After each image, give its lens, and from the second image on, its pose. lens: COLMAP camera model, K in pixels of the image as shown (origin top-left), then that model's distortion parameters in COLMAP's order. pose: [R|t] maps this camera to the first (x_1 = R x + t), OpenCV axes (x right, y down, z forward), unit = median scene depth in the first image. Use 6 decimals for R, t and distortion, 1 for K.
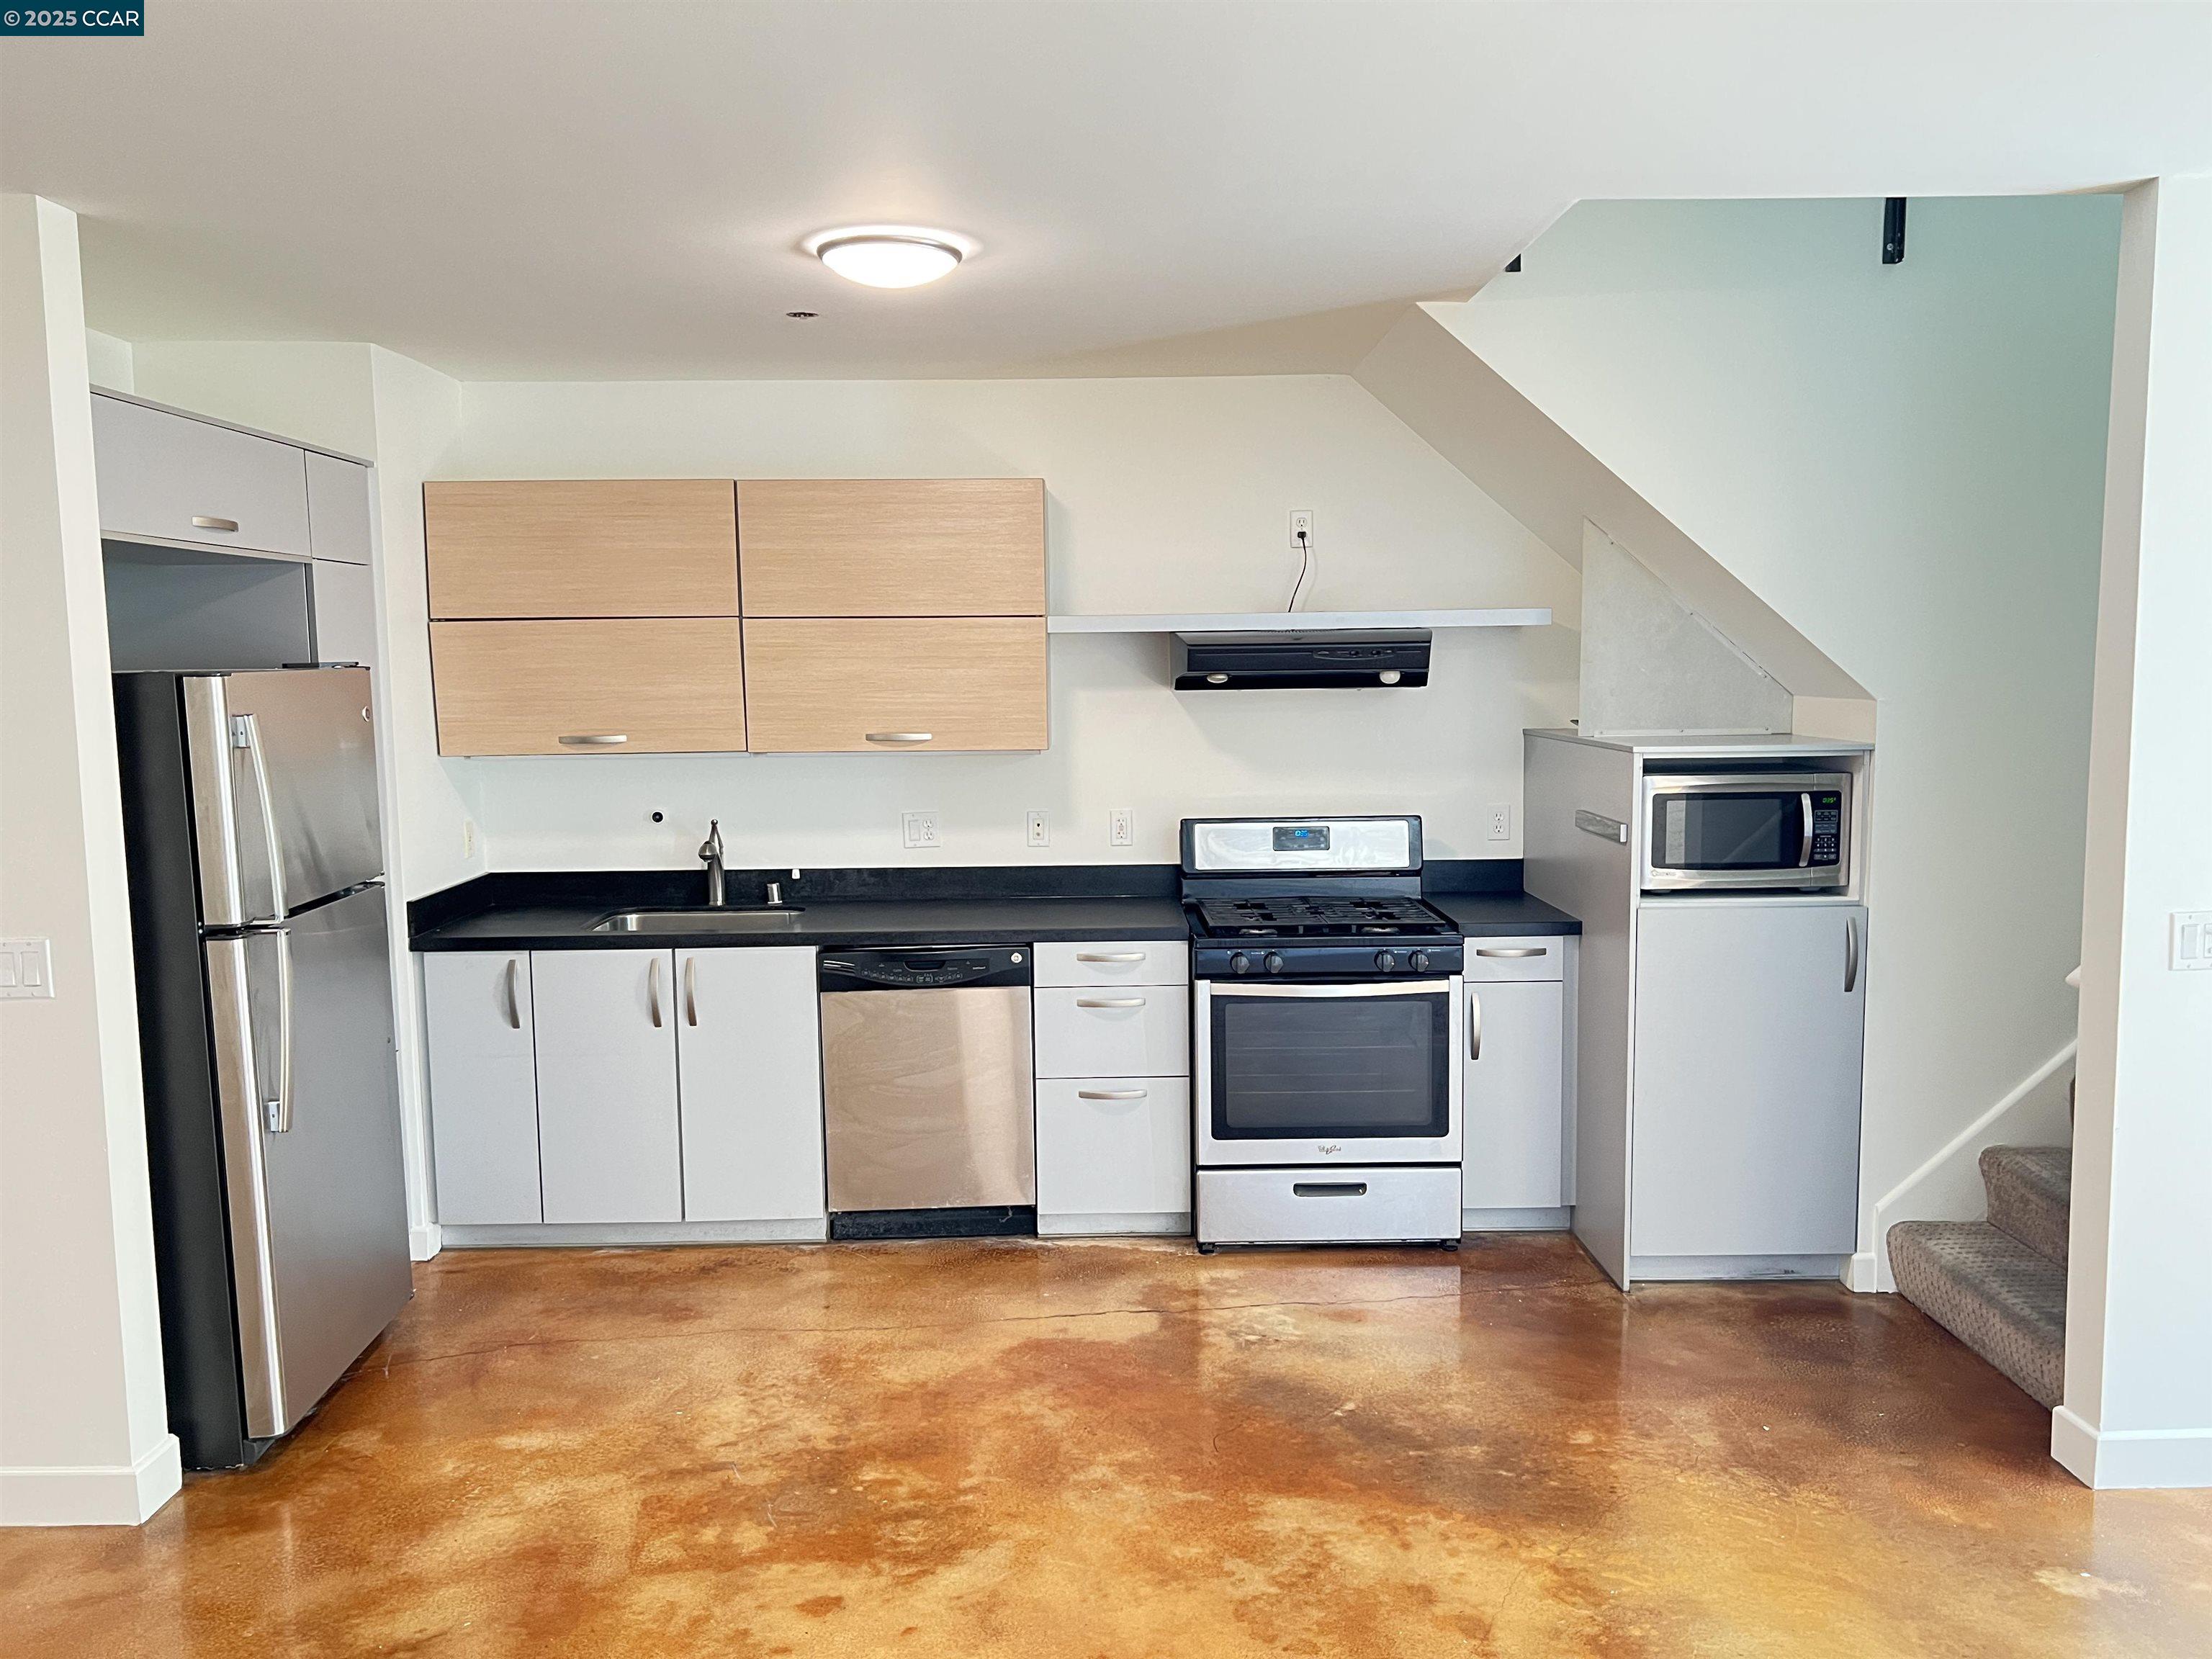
lens RADIAL K [[1662.8, 0, 1125.6], [0, 1662.8, 836.9], [0, 0, 1]] dist [0.020690, -0.013308]
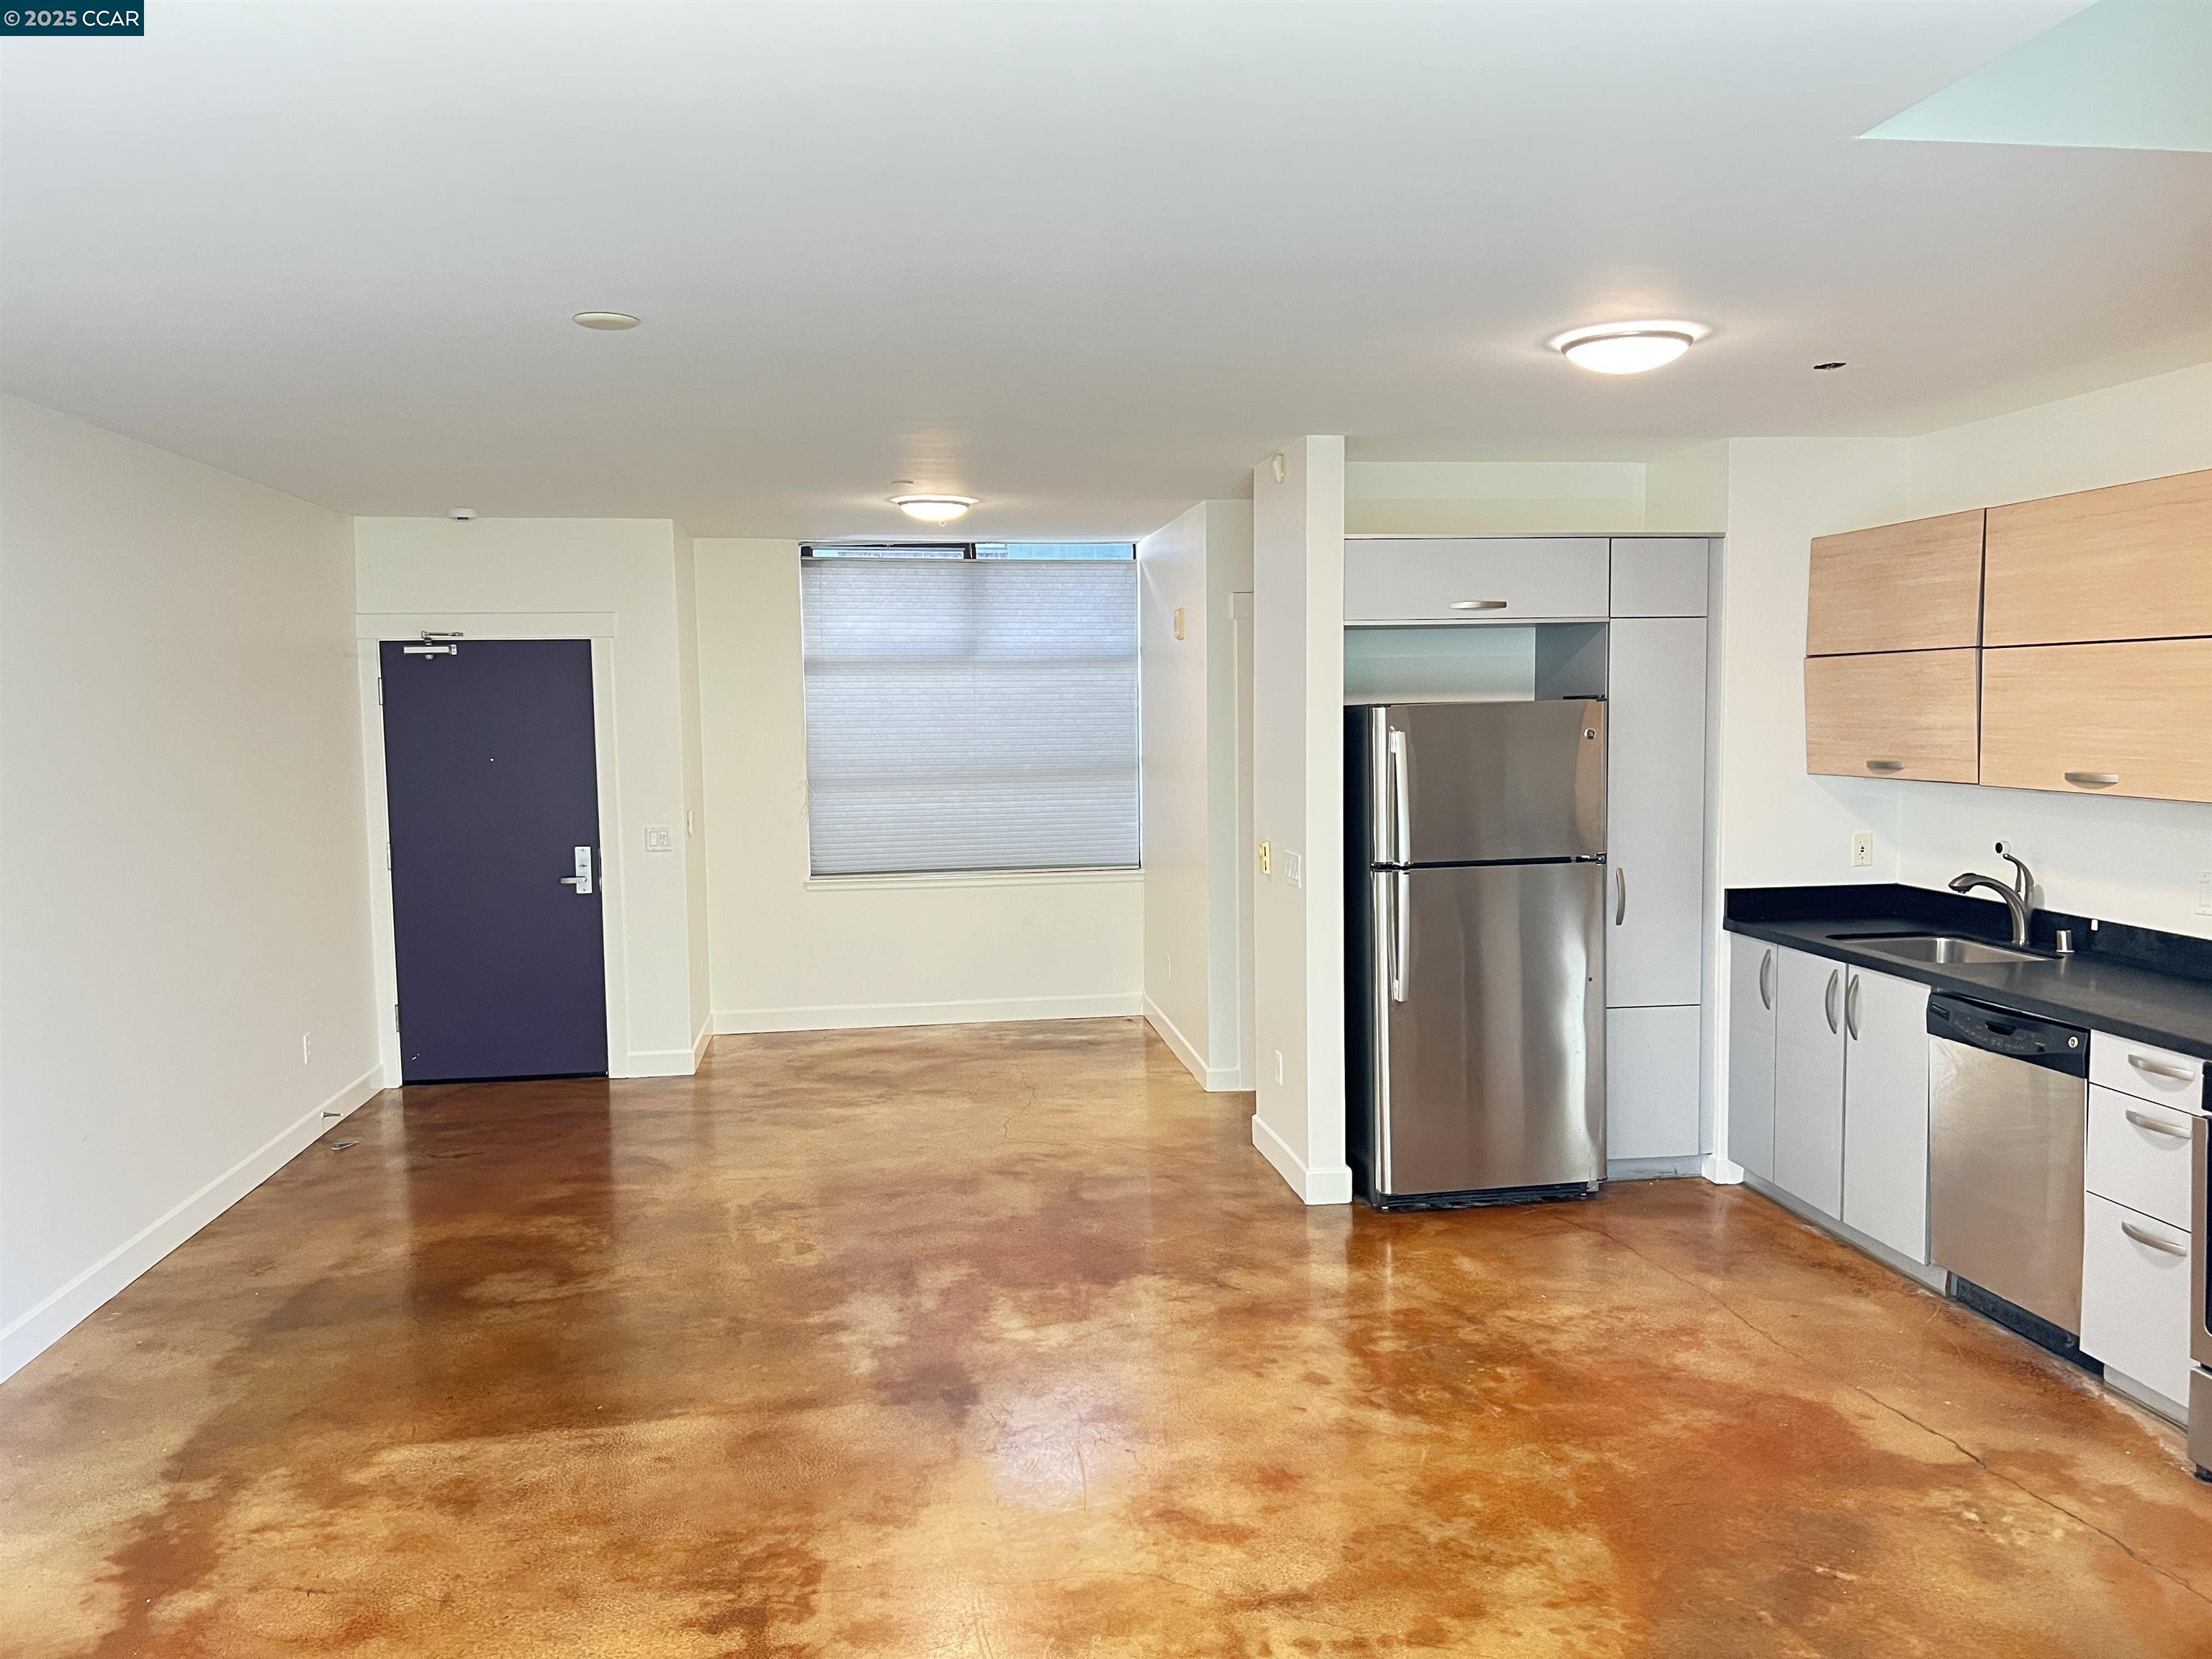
lens RADIAL K [[1662.8, 0, 1088.6], [0, 1662.8, 853.0], [0, 0, 1]] dist [0.020690, -0.013308]
pose [[0.113661, 0.101653, -0.988306, 0.796492], [-0.094284, 0.991366, 0.091124, -0.060031], [0.989036, 0.082825, 0.122264, 0.424913]]
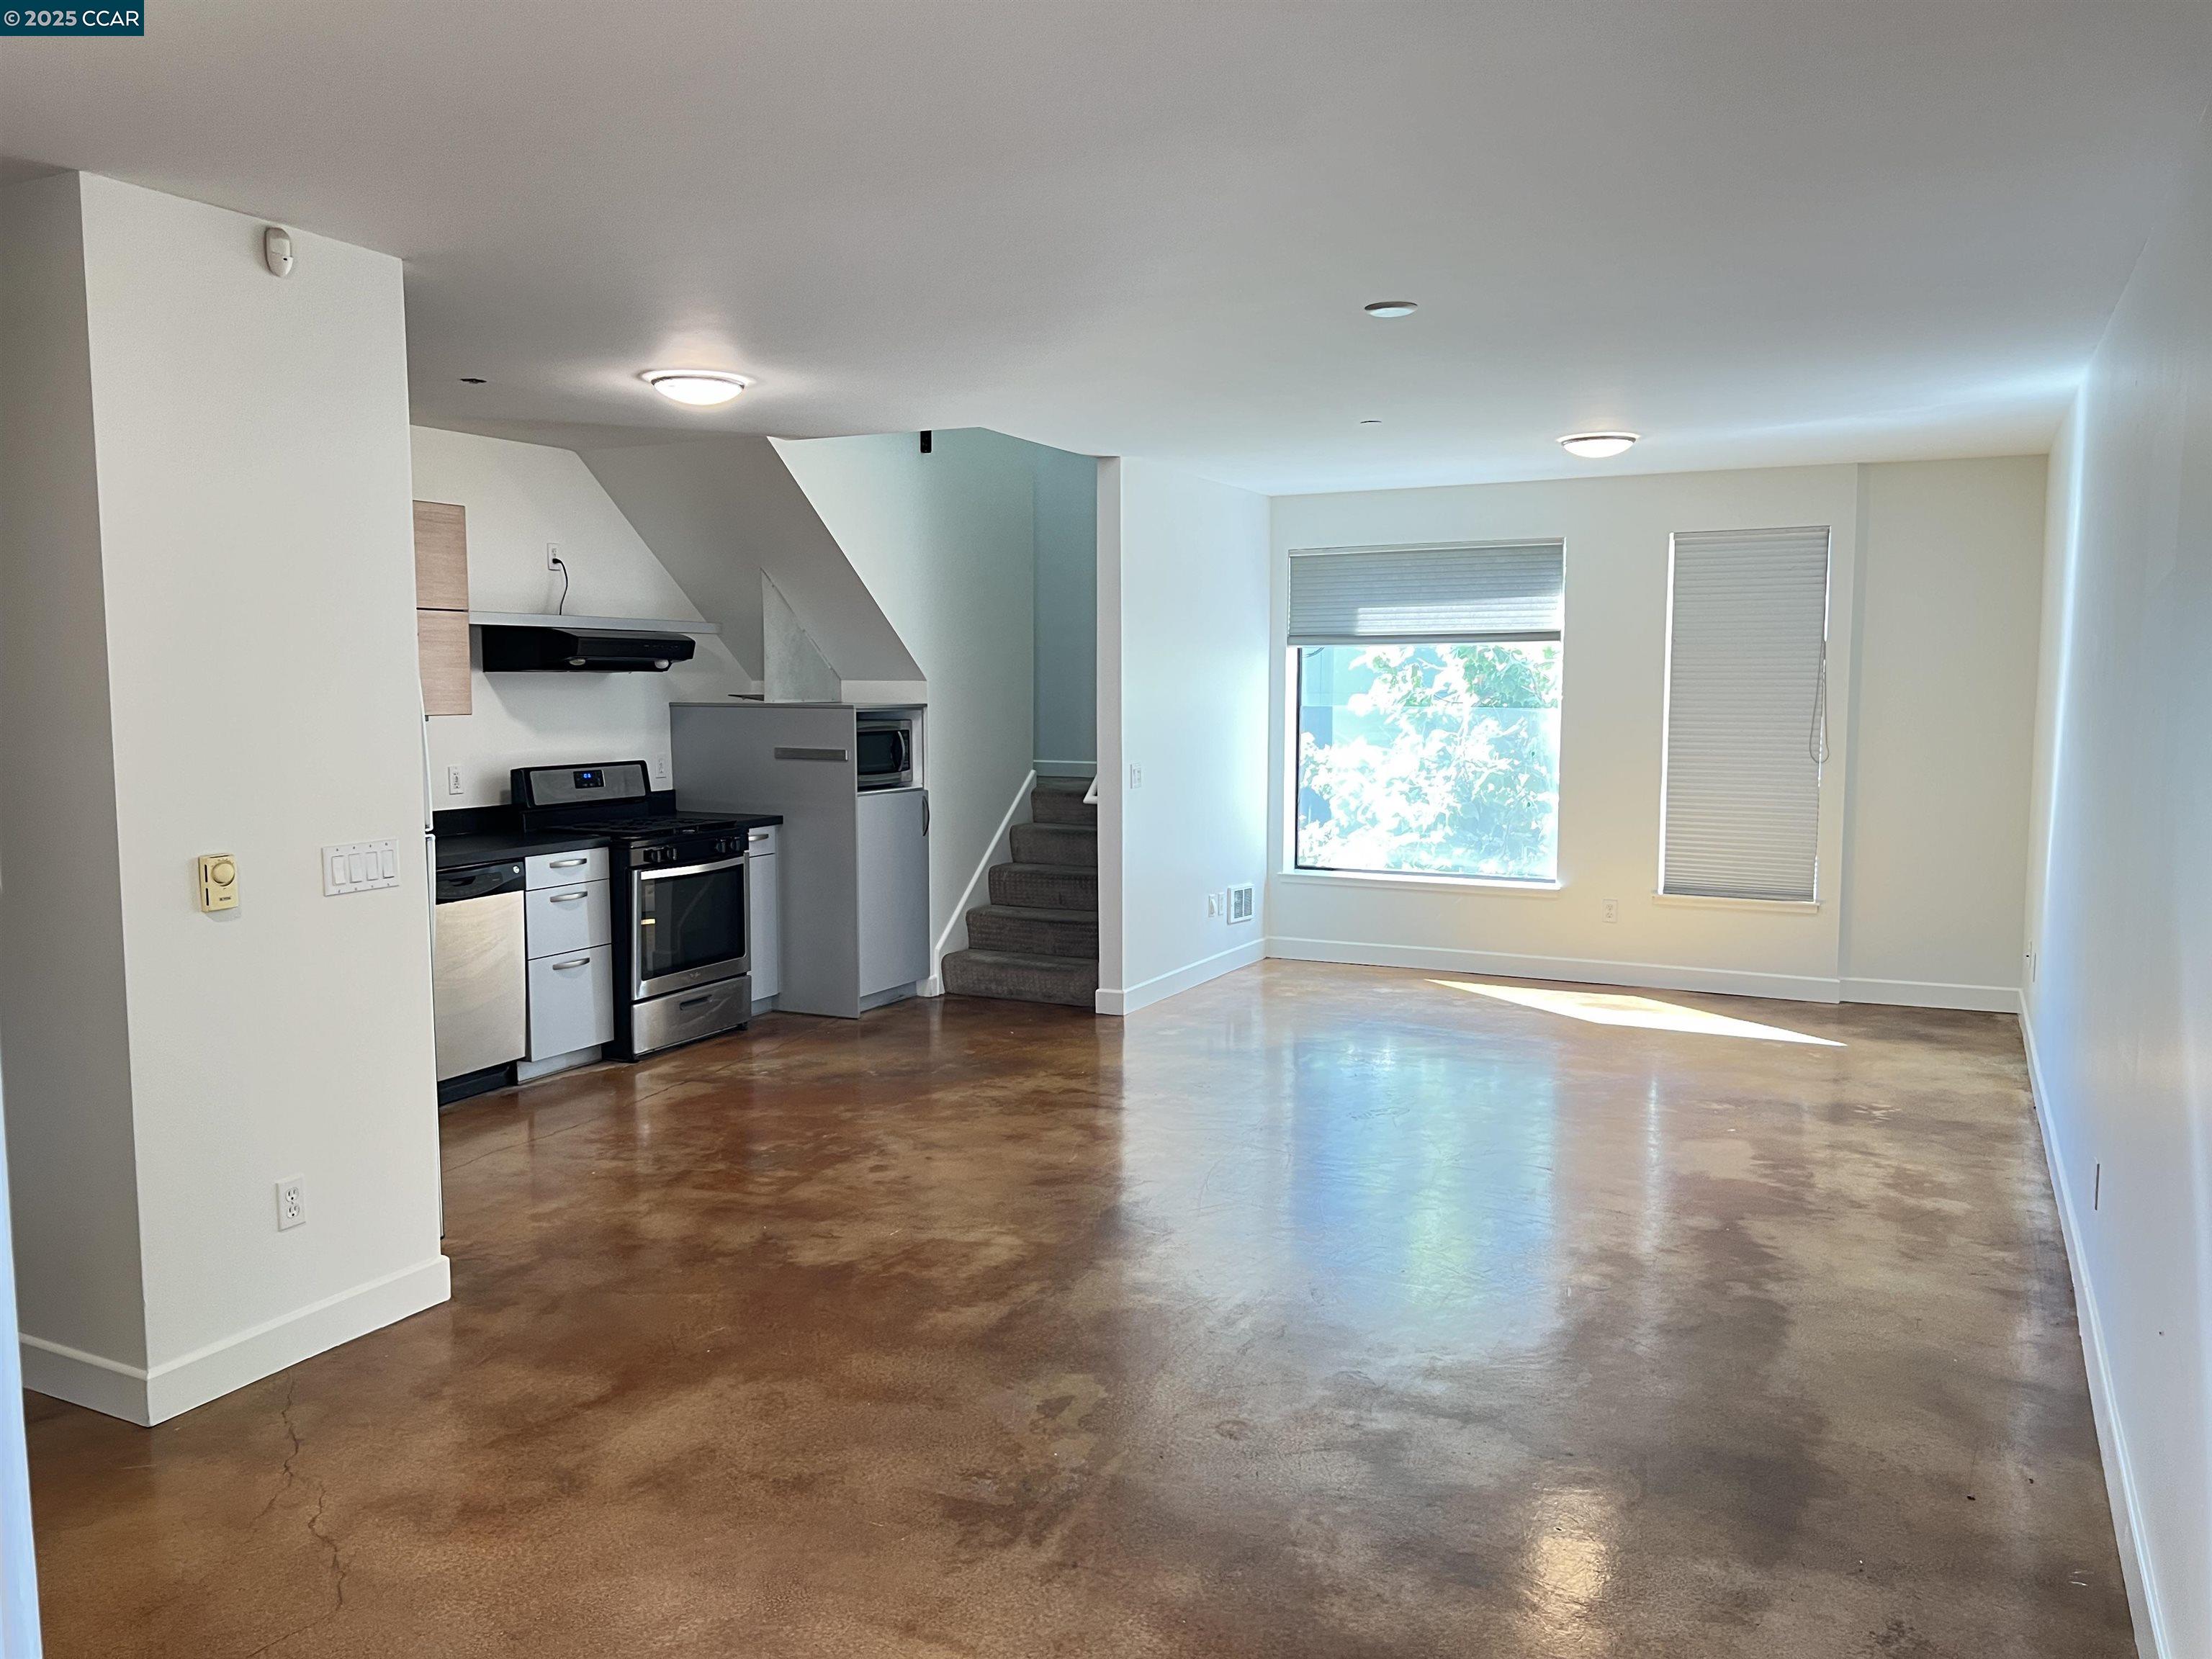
lens RADIAL K [[1662.8, 0, 1094.8], [0, 1662.8, 811.5], [0, 0, 1]] dist [0.020690, -0.013308]
pose [[0.465798, -0.064164, 0.882562, -1.145820], [0.093006, 0.995393, 0.023280, 0.041737], [-0.879990, 0.071239, 0.469620, -0.050323]]
